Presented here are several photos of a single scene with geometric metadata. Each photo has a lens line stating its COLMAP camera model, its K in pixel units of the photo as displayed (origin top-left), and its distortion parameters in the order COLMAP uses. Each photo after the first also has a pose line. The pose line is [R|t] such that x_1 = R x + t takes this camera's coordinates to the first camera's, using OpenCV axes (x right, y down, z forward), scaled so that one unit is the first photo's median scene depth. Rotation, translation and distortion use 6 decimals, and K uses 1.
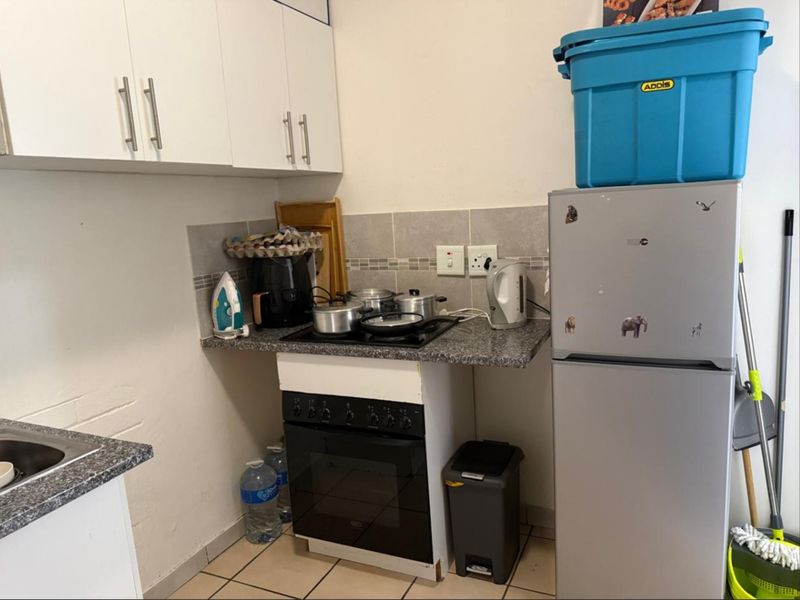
lens RADIAL K [[555.0, 0, 391.8], [0, 555.0, 310.9], [0, 0, 1]] dist [0.080744, -0.015177]
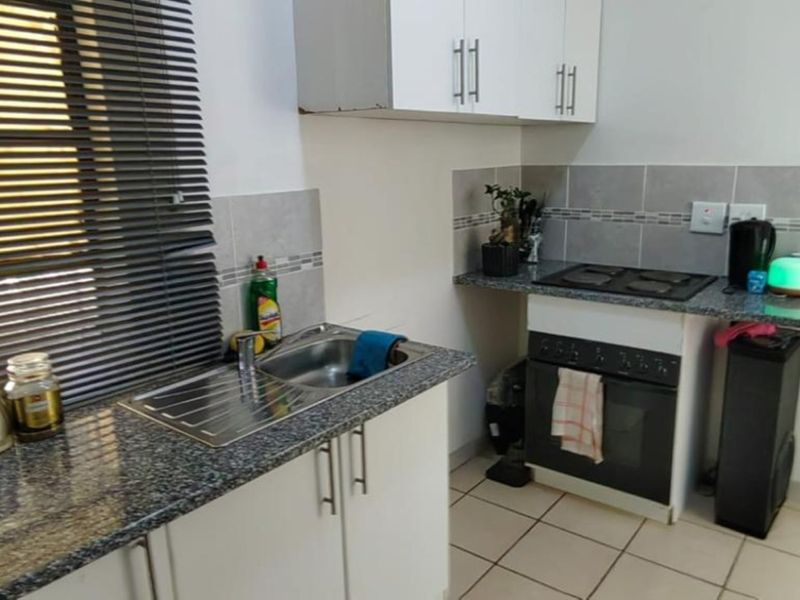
lens RADIAL K [[608.0, 0, 406.5], [0, 608.0, 303.1], [0, 0, 1]] dist [-0.006882, 0.003944]
pose [[0.974040, 0.093105, -0.206345, -0.198866], [-0.080889, 0.994476, 0.066888, 0.034223], [0.211433, -0.048460, 0.976190, -0.181117]]
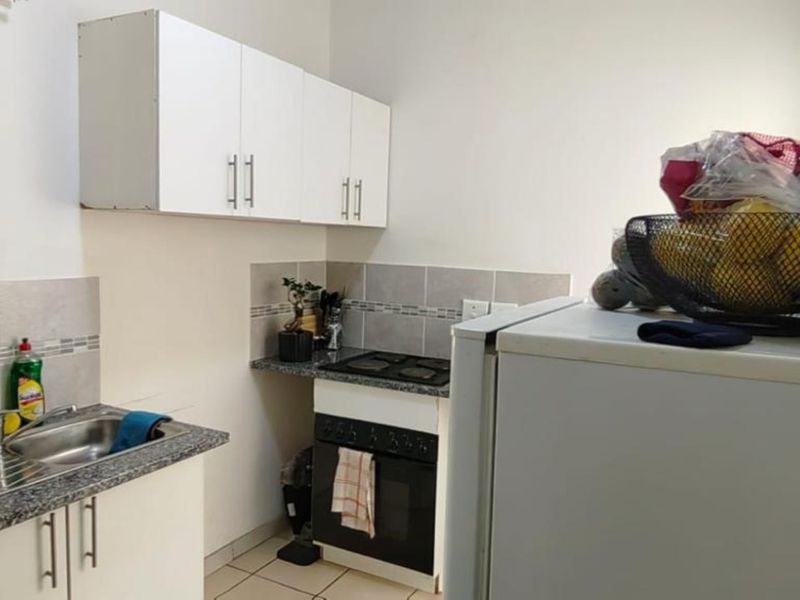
lens RADIAL K [[608.0, 0, 393.2], [0, 608.0, 306.6], [0, 0, 1]] dist [-0.006882, 0.003944]
pose [[0.994442, 0.096886, -0.041208, -0.008855], [-0.100002, 0.991615, -0.081846, 0.014513], [0.032933, 0.085512, 0.995793, -0.264925]]
